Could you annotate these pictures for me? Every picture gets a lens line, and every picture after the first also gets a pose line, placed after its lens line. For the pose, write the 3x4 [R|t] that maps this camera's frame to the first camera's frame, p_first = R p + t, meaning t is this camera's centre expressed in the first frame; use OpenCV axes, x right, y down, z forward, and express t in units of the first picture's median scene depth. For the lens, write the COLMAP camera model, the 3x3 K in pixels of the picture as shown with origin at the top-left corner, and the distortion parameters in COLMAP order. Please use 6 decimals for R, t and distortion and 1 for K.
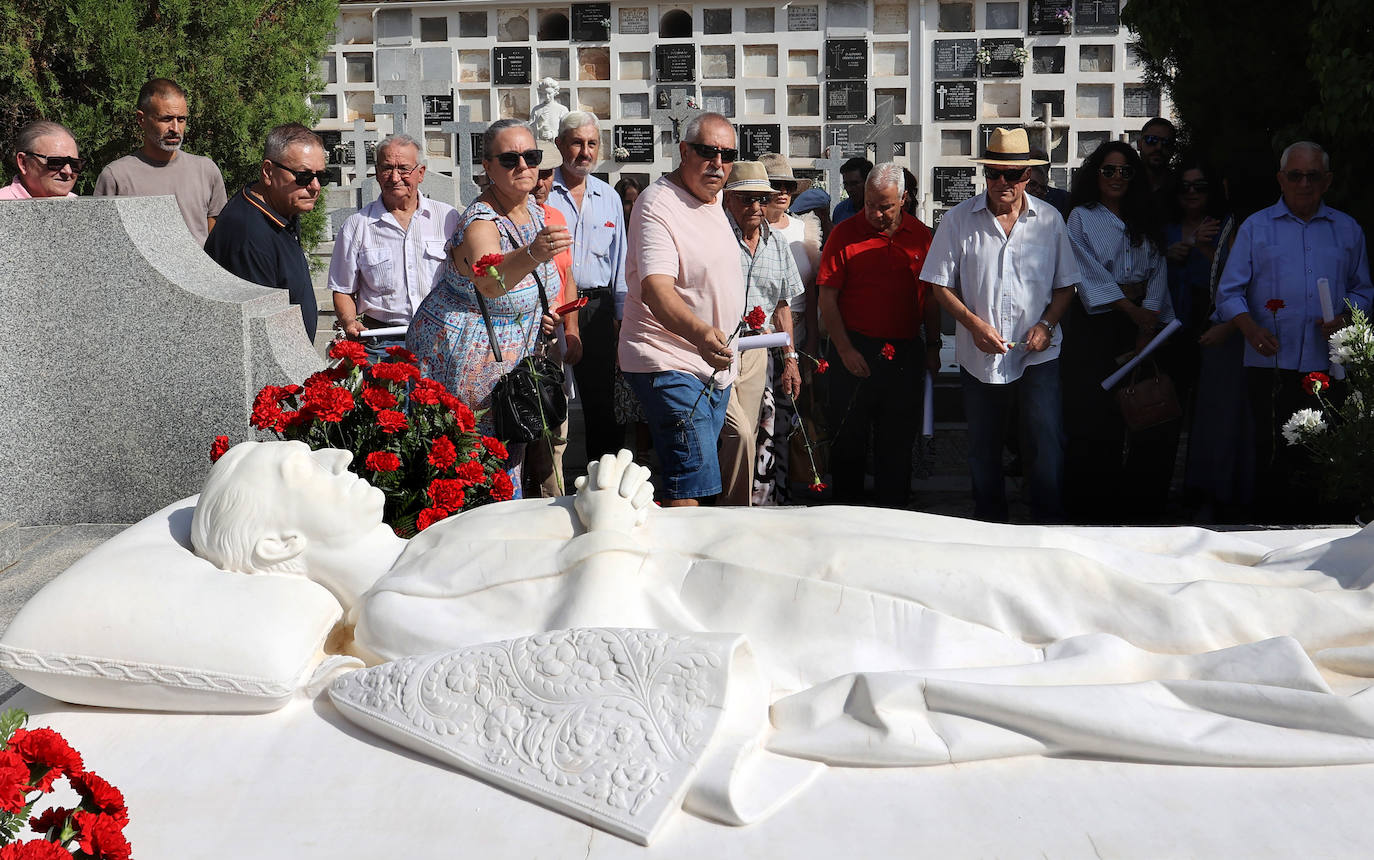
lens RADIAL K [[1392.6, 0, 725.3], [0, 1392.6, 300.7], [0, 0, 1]] dist [-0.029776, 0.000000]
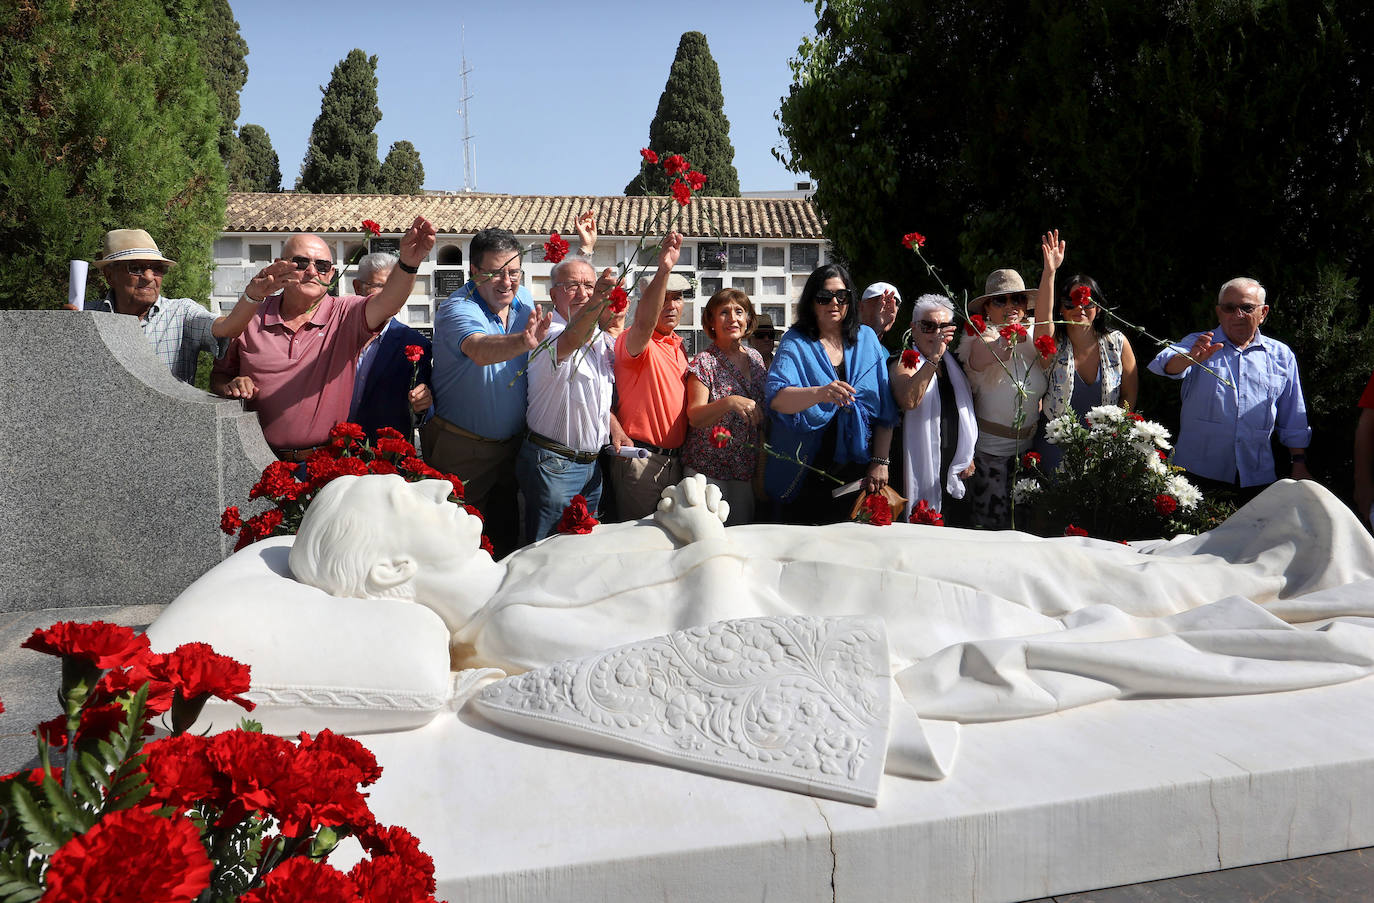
lens RADIAL K [[961.7, 0, 725.1], [0, 961.7, 415.1], [0, 0, 1]] dist [-0.054432, 0.058909]
pose [[0.965811, -0.008593, 0.259105, -0.260804], [0.020463, 0.998859, -0.043152, 0.094900], [-0.258439, 0.046979, 0.964885, 0.240035]]
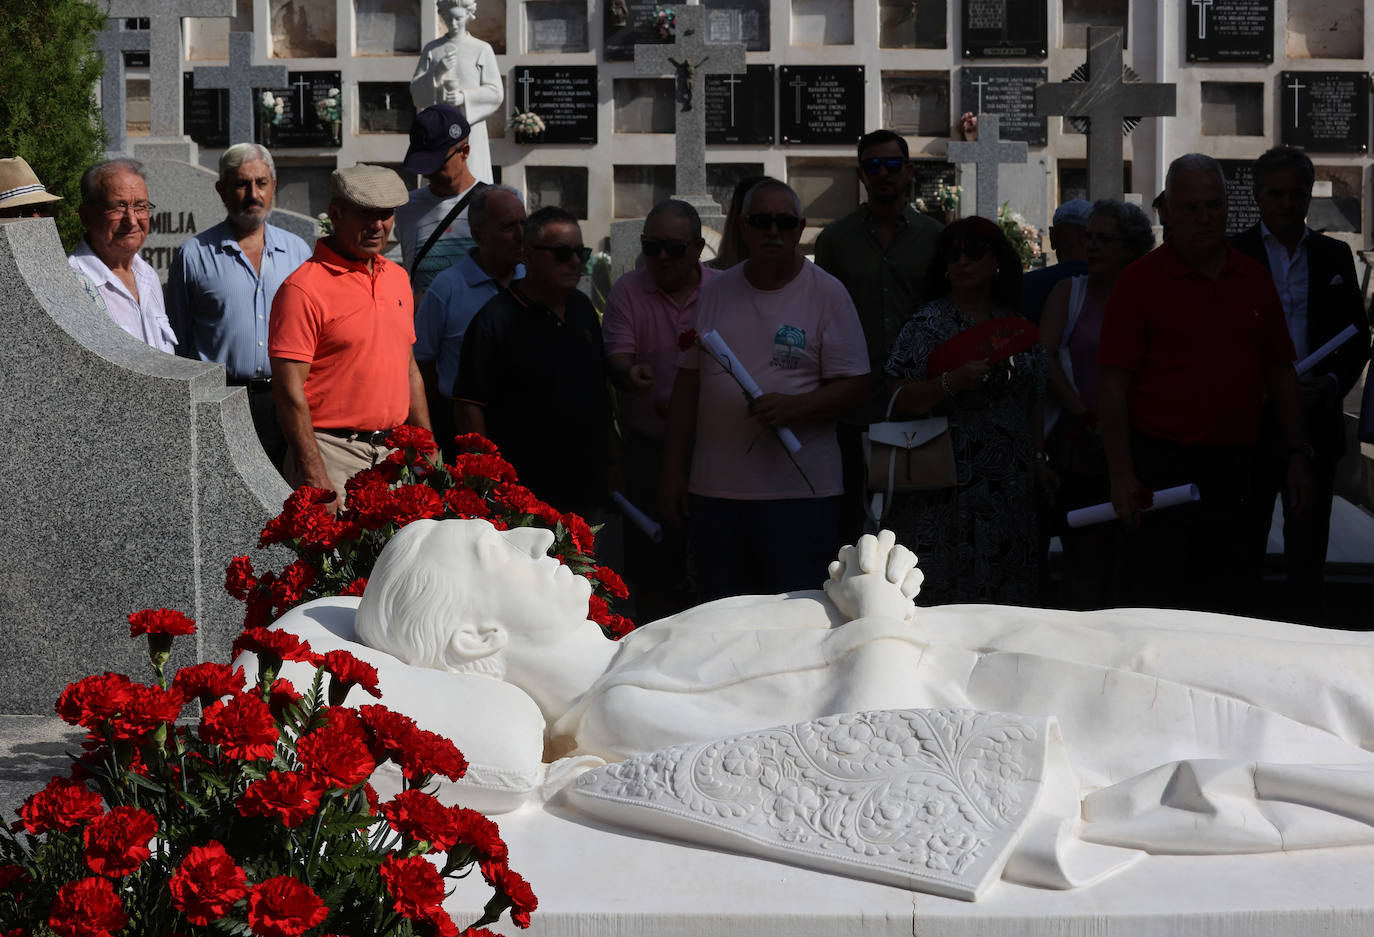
lens RADIAL K [[3128.0, 0, 721.4], [0, 3128.0, 537.0], [0, 0, 1]] dist [-0.293602, 0.000000]
pose [[0.999982, 0.004377, 0.004156, -0.180332], [-0.004491, 0.999602, 0.027862, 0.061274], [-0.004032, -0.027881, 0.999603, -0.853416]]
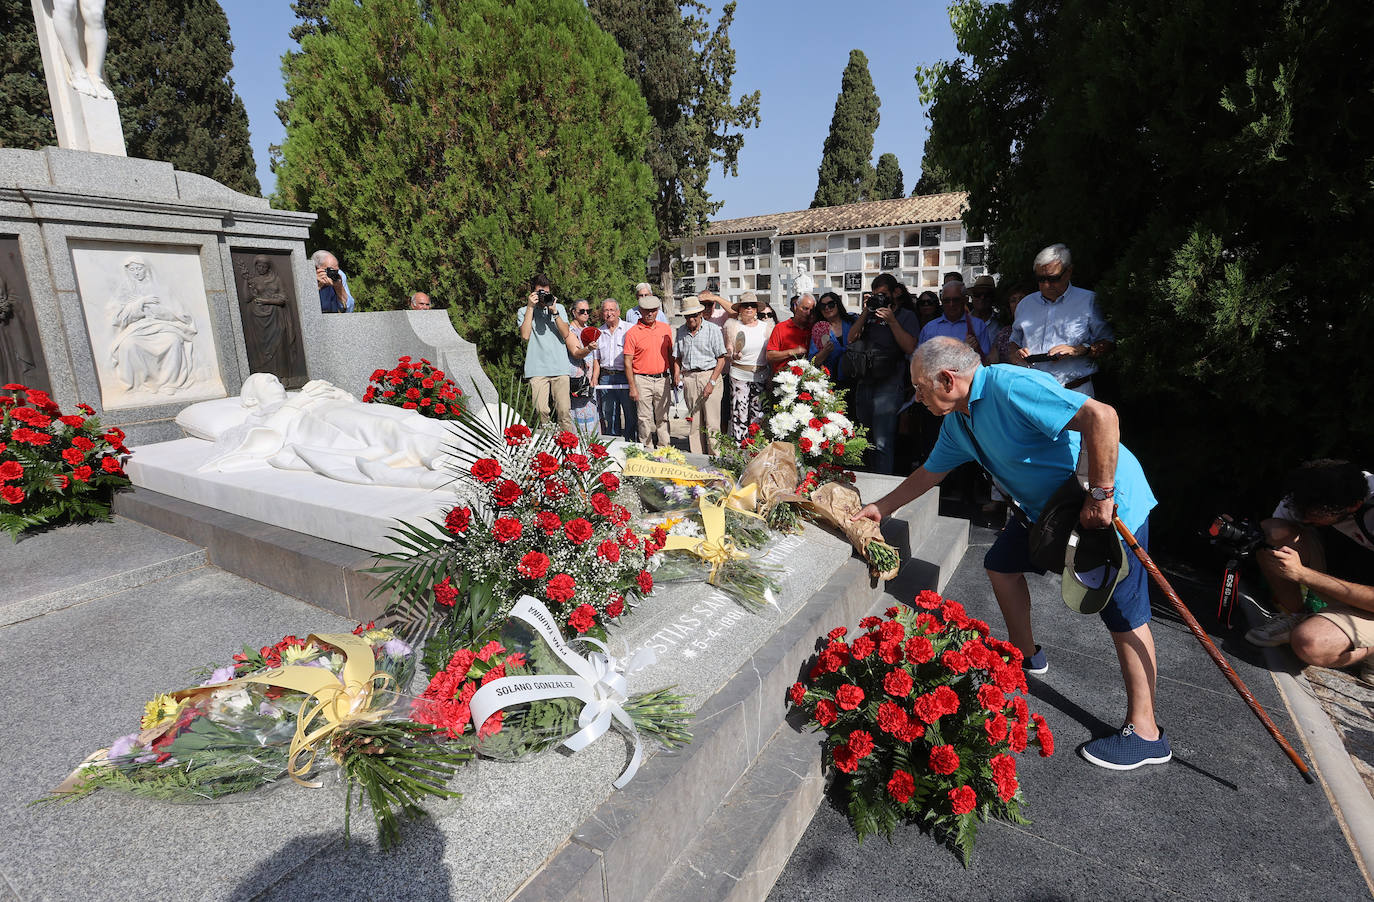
lens RADIAL K [[661.3, 0, 713.6], [0, 661.3, 450.6], [0, 0, 1]] dist [-0.034905, 0.006719]
pose [[0.875781, 0.093876, -0.473492, 1.475855], [-0.041563, 0.991929, 0.119786, 0.051258], [0.480915, -0.085227, 0.872615, 0.110522]]
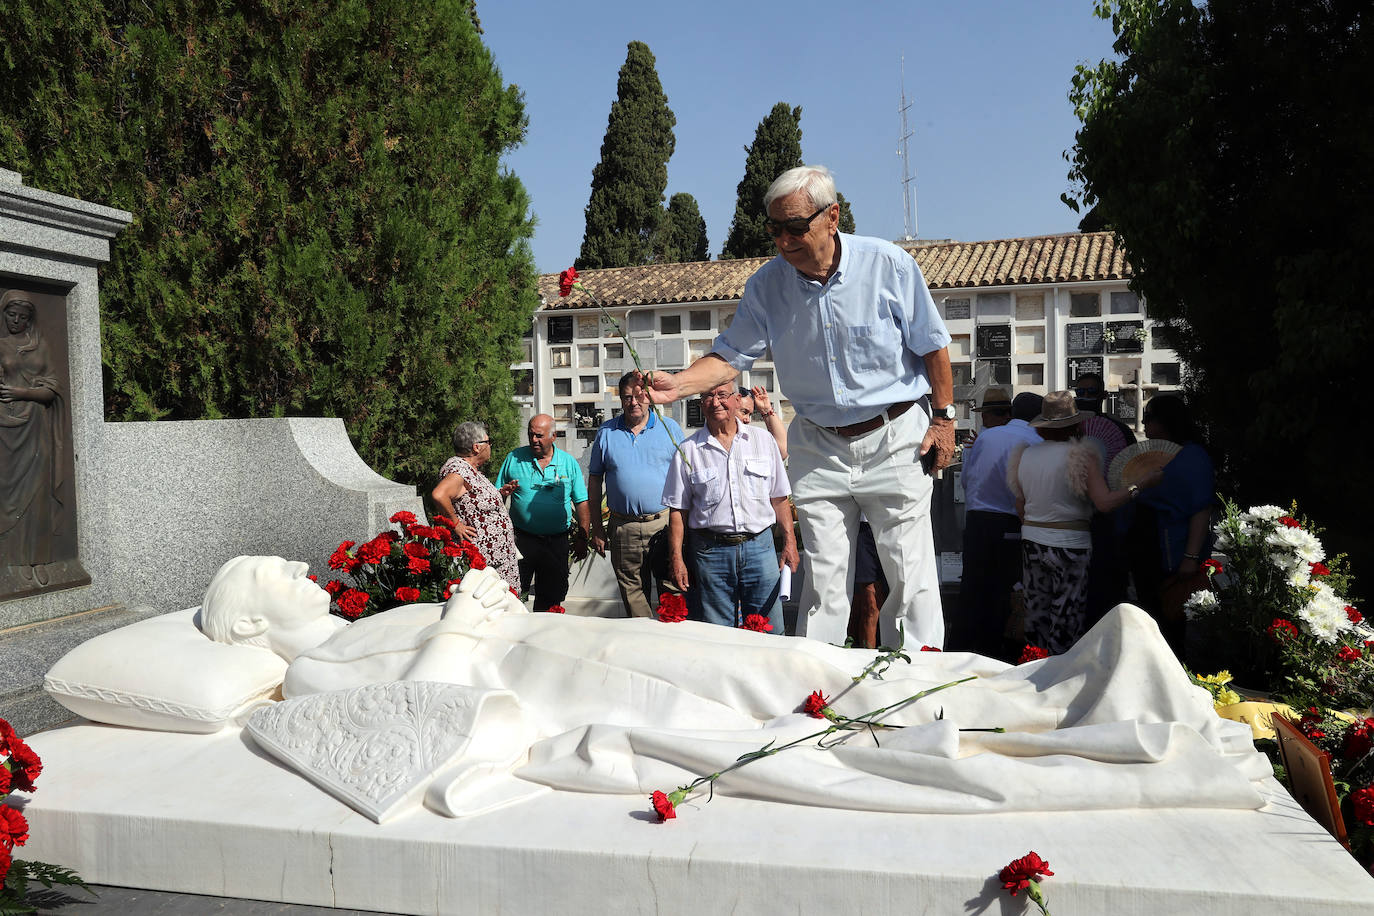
lens RADIAL K [[1098.1, 0, 690.0], [0, 1098.1, 460.2], [0, 0, 1]] dist [-0.053025, 0.066112]
pose [[0.978063, 0.000408, -0.208309, 0.353621], [-0.015420, 0.997396, -0.070445, 0.076678], [0.207738, 0.072112, 0.975523, -0.018404]]
